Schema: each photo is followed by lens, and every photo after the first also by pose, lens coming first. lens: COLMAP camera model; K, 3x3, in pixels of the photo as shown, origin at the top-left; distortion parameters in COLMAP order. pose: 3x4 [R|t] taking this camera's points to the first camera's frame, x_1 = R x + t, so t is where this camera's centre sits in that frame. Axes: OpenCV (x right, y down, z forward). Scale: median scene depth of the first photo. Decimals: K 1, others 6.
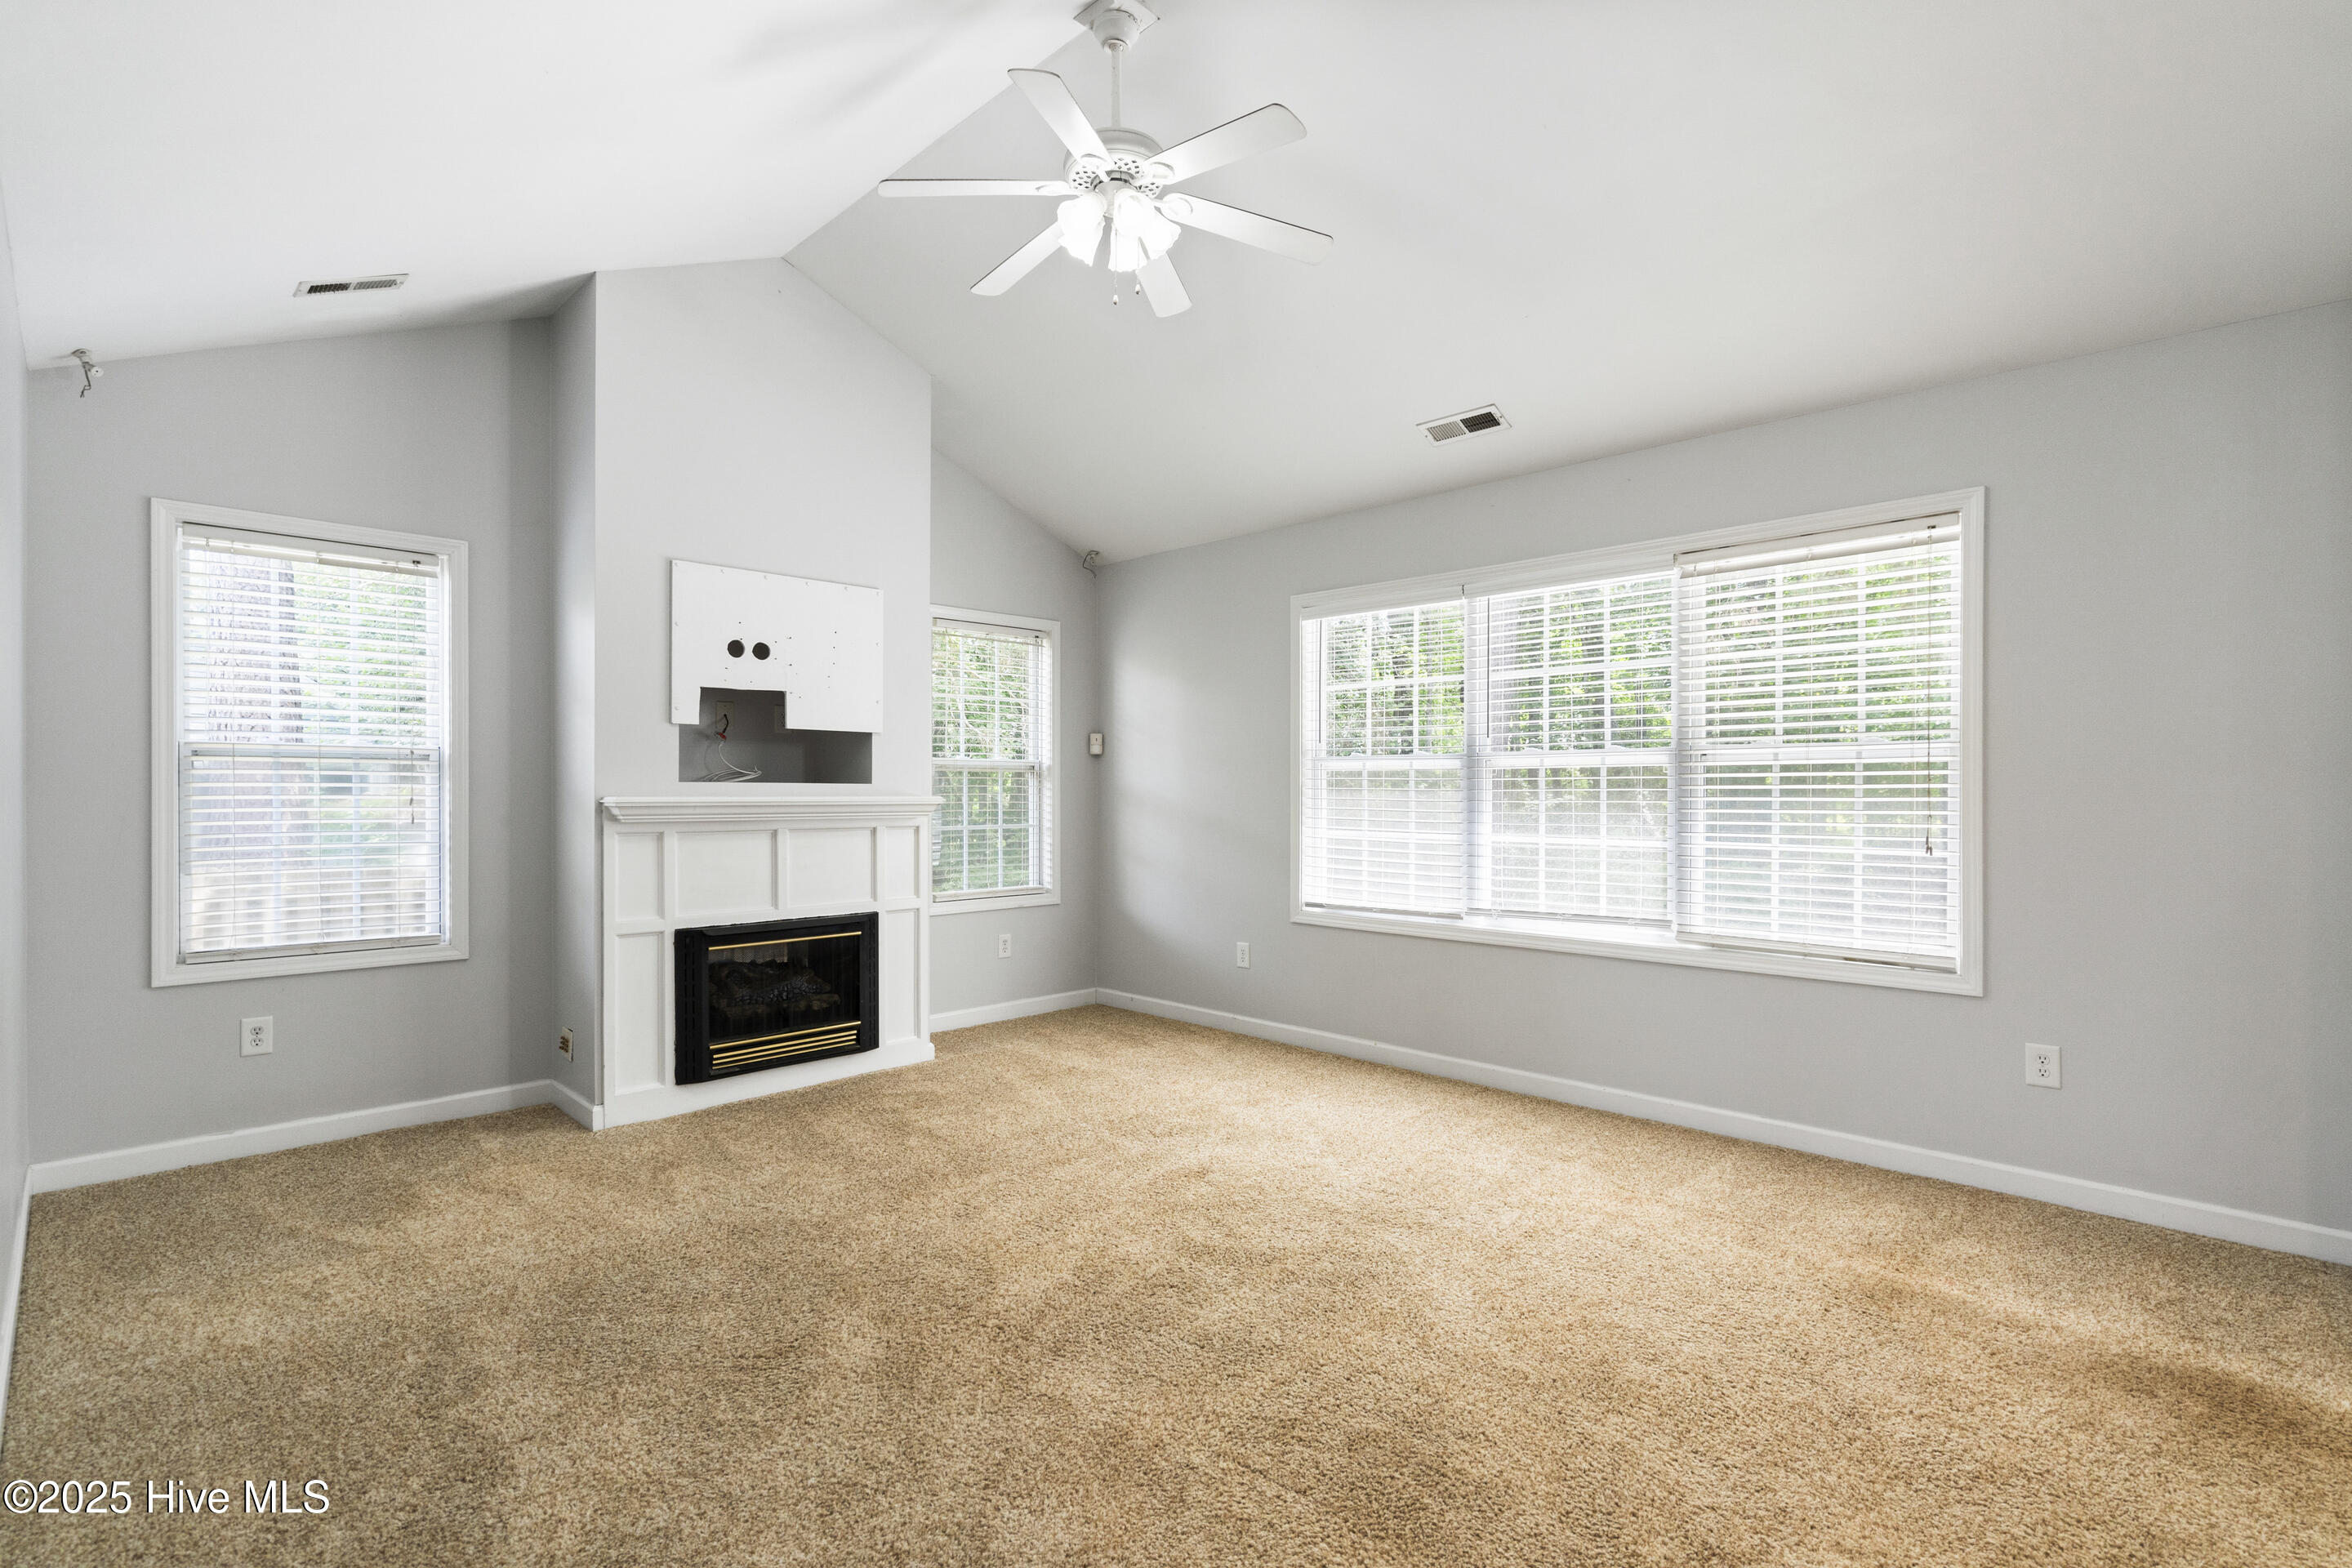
lens RADIAL K [[1080.0, 0, 1233.7], [0, 1080.0, 790.8], [0, 0, 1]] dist [-0.004344, 0.002381]
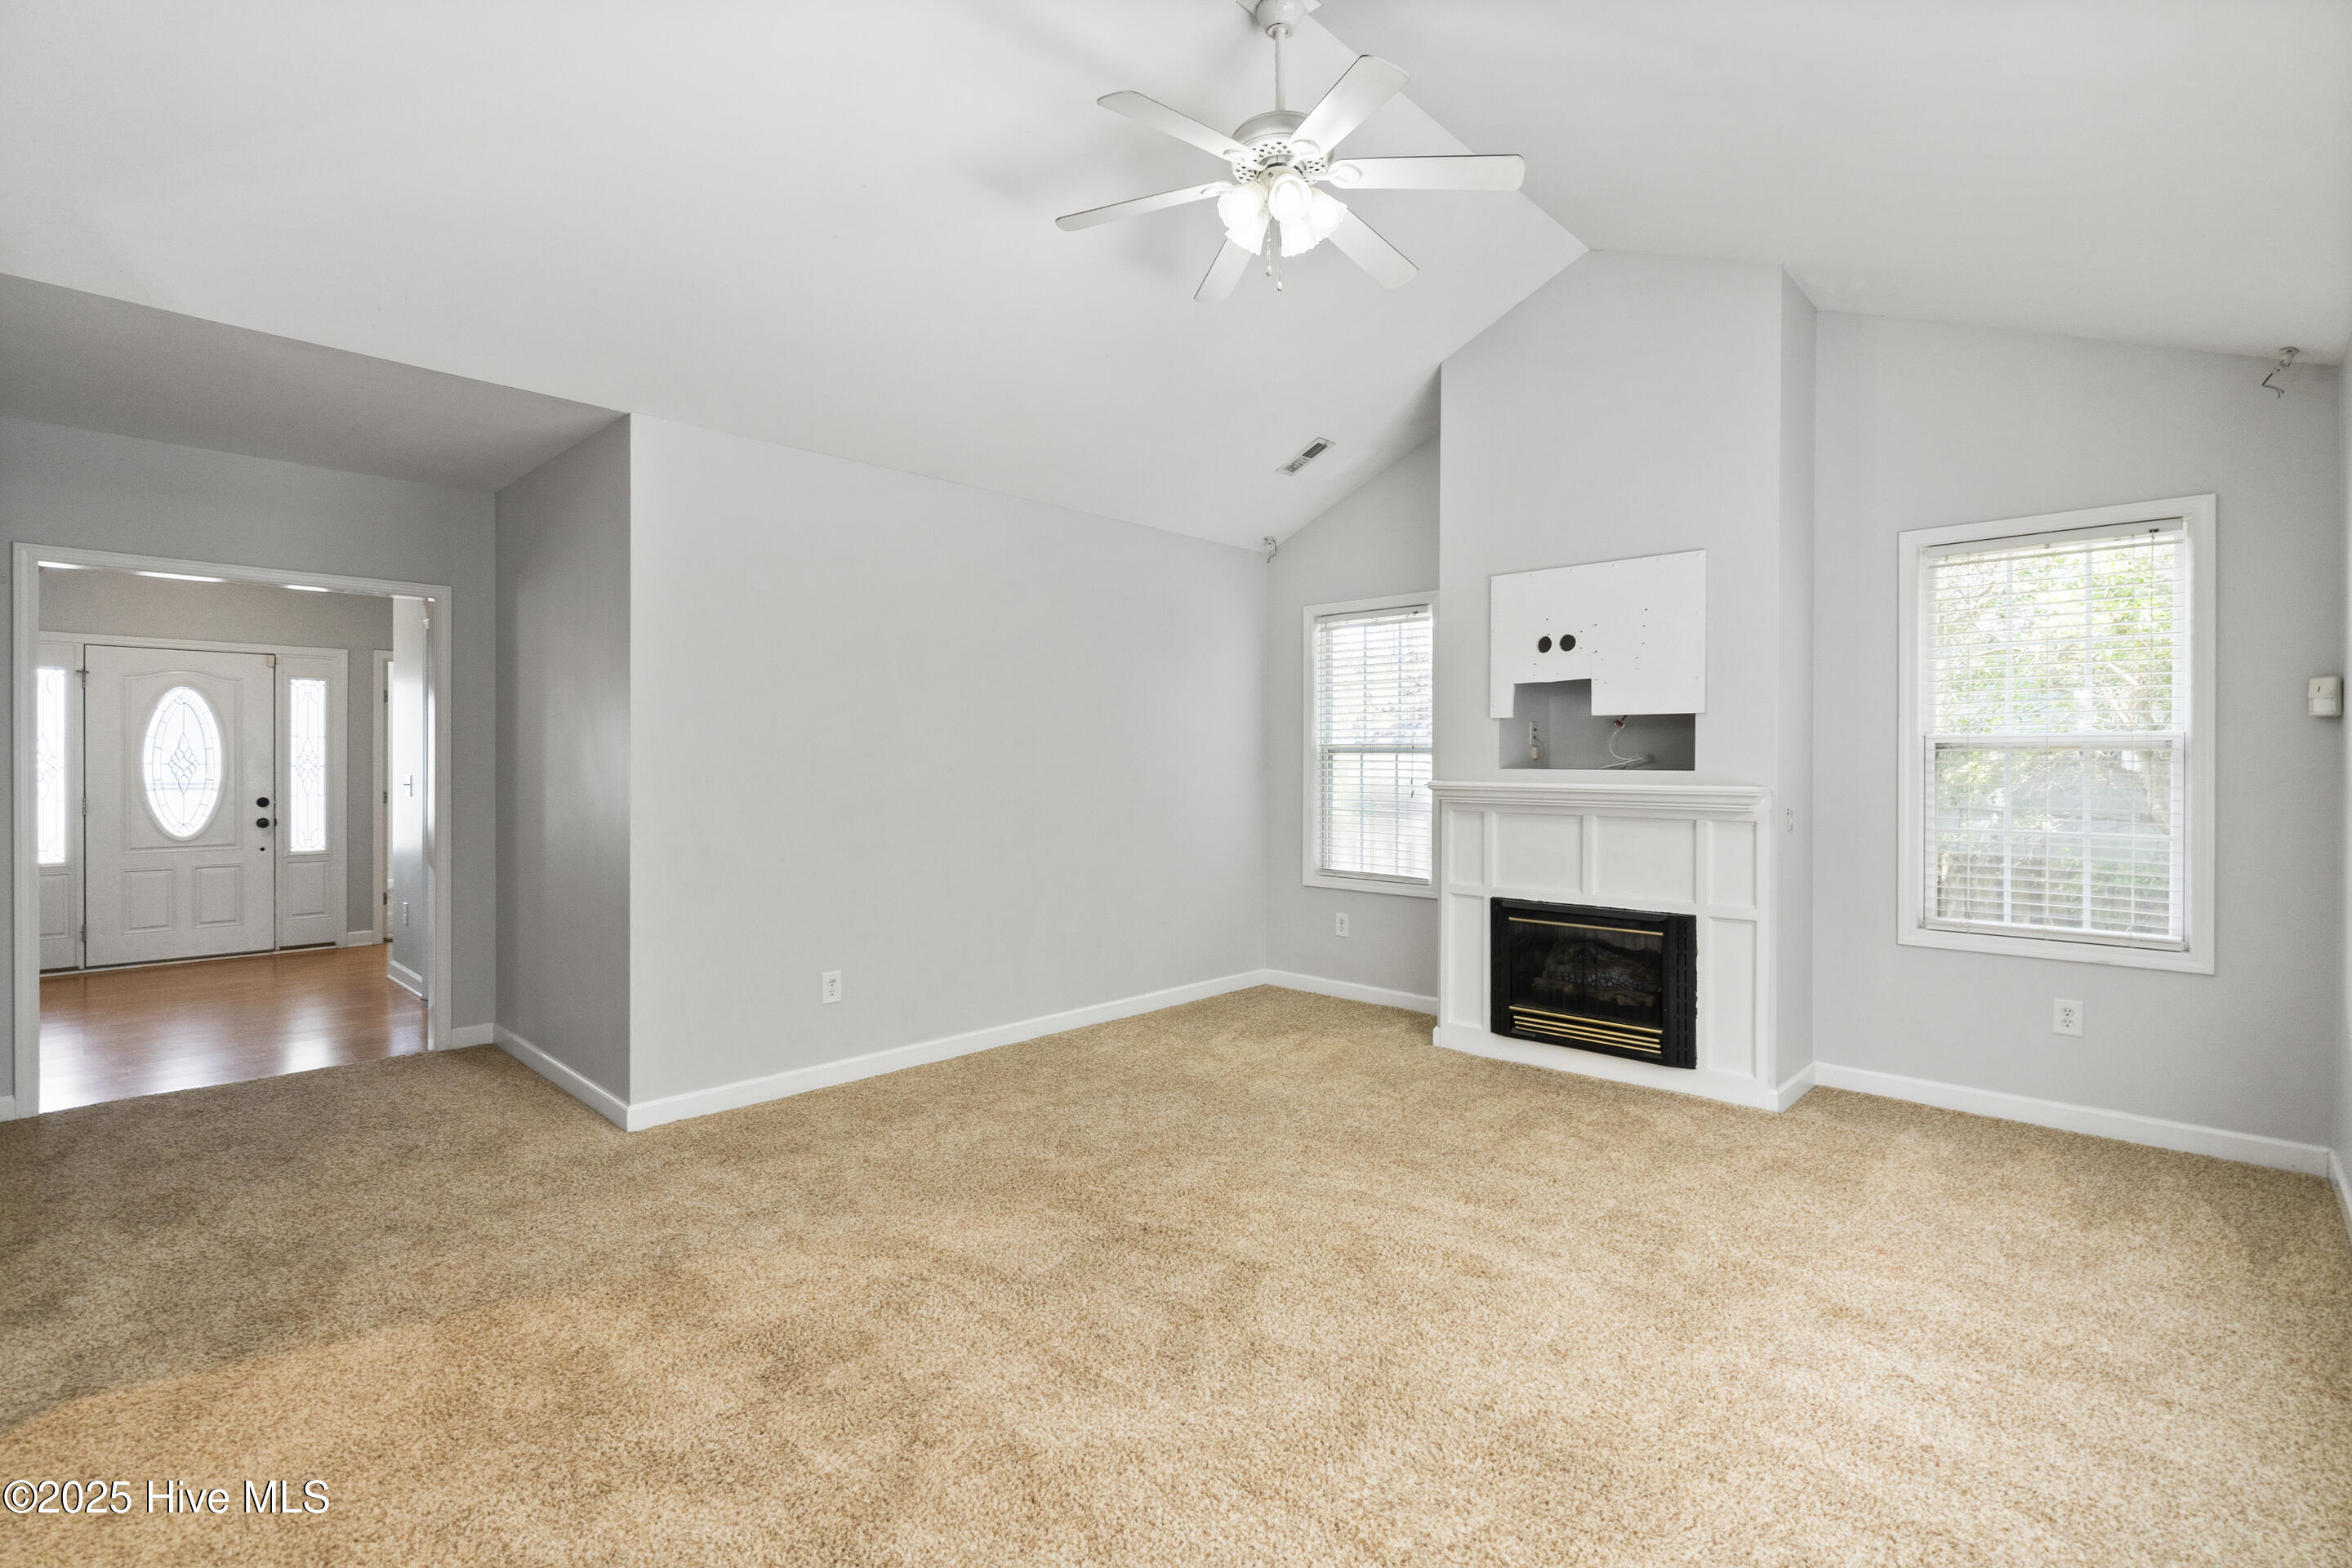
lens RADIAL K [[1080.0, 0, 1185.0], [0, 1080.0, 760.9], [0, 0, 1]] dist [-0.004344, 0.002381]
pose [[0.008772, -0.009556, -0.999916, 0.617317], [-0.008869, 0.999914, -0.009634, -0.002263], [0.999922, 0.008953, 0.008686, 0.645977]]
